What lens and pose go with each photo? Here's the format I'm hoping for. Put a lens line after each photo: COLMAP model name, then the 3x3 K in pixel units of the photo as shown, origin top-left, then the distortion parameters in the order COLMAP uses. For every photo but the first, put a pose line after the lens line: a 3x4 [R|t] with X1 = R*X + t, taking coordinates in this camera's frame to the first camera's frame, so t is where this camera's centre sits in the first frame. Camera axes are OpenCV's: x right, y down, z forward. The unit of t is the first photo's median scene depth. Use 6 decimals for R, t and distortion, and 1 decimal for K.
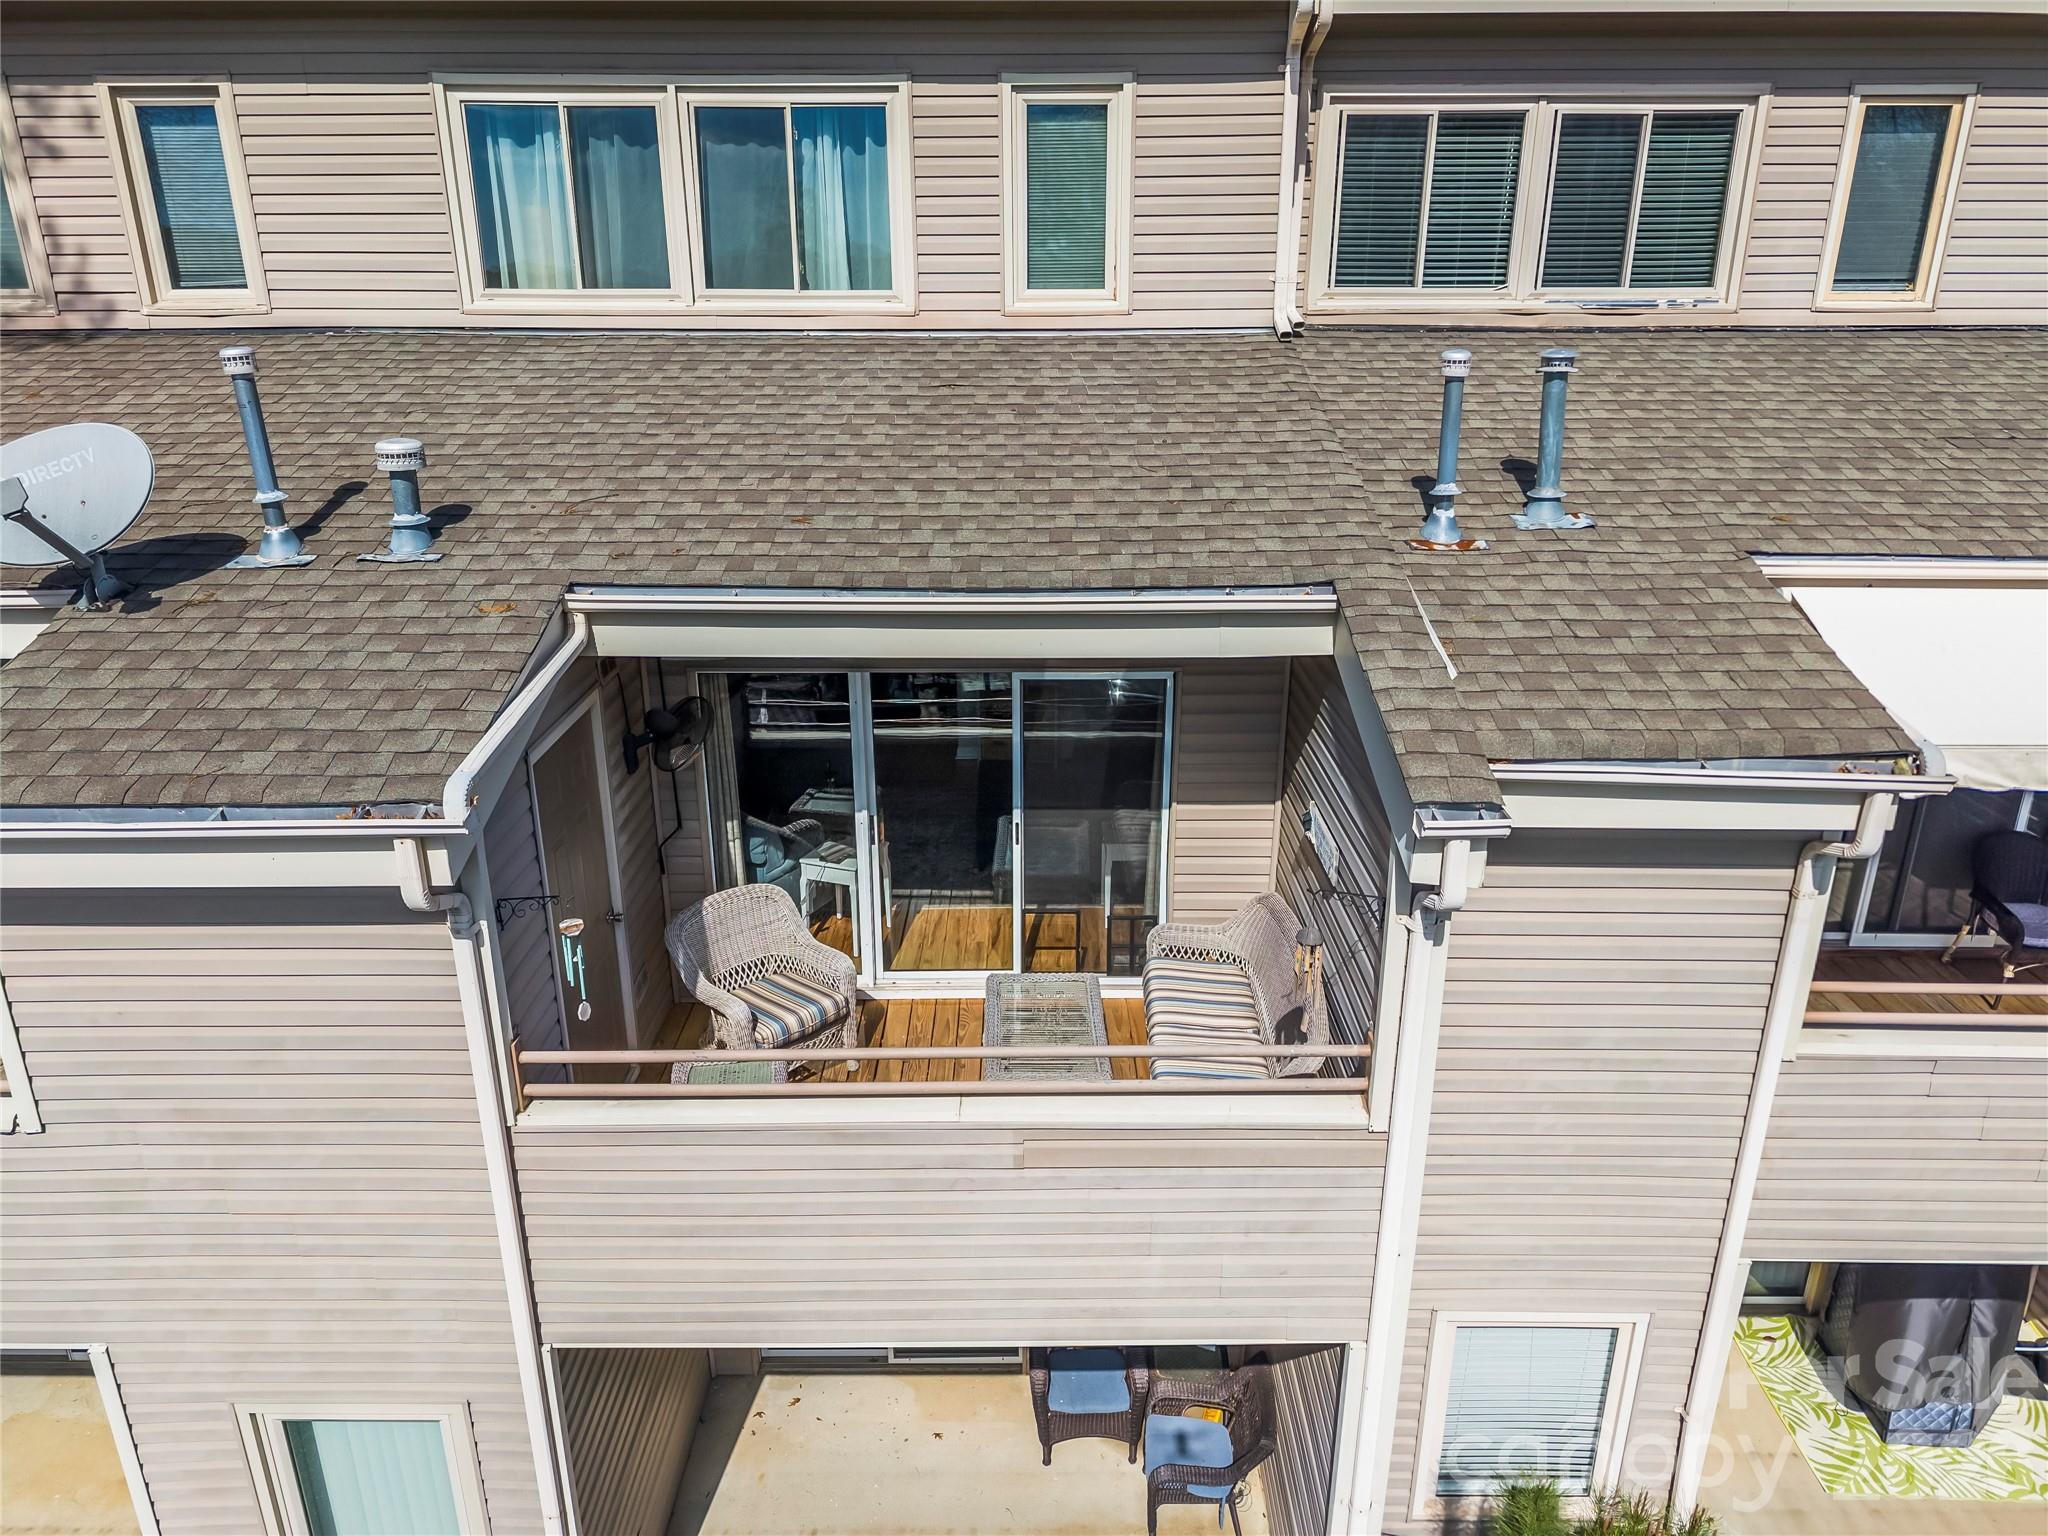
lens RADIAL K [[1368.0, 0, 1024.0], [0, 1368.0, 768.0], [0, 0, 1]] dist [0.044916, -0.037966]
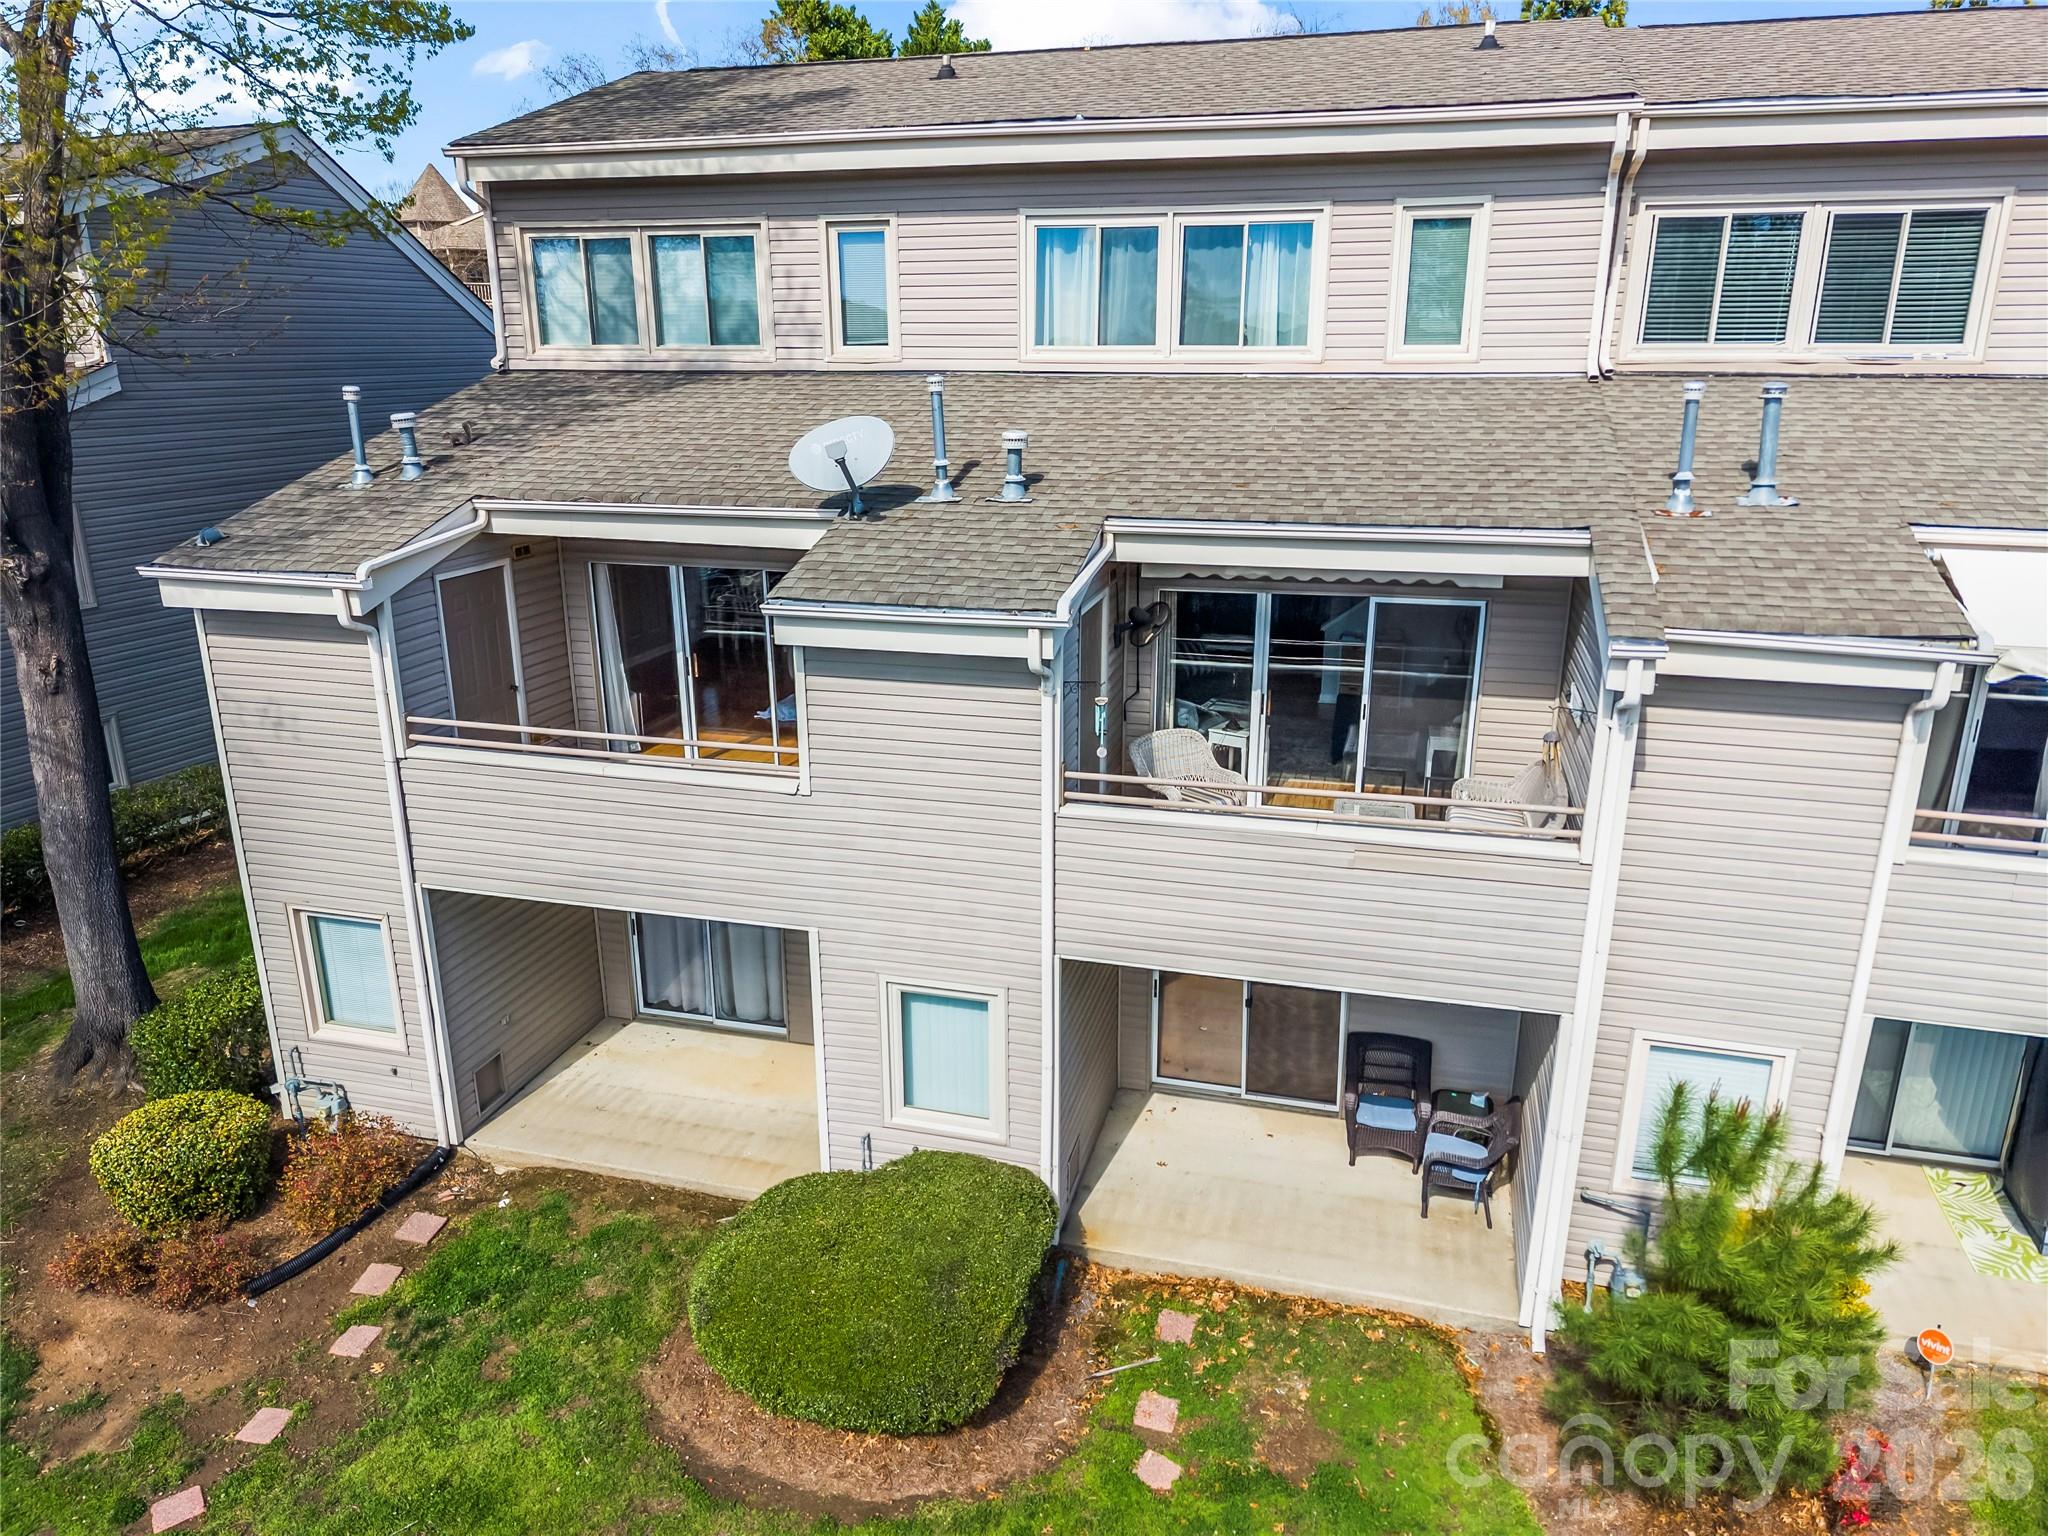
lens RADIAL K [[1414.0, 0, 1026.0], [0, 1414.0, 793.8], [0, 0, 1]] dist [0.063227, -0.043094]
pose [[0.968618, 0.078356, -0.235881, 0.010413], [-0.087245, 0.995808, -0.027468, 0.224918], [0.232740, 0.047186, 0.971394, -0.600193]]
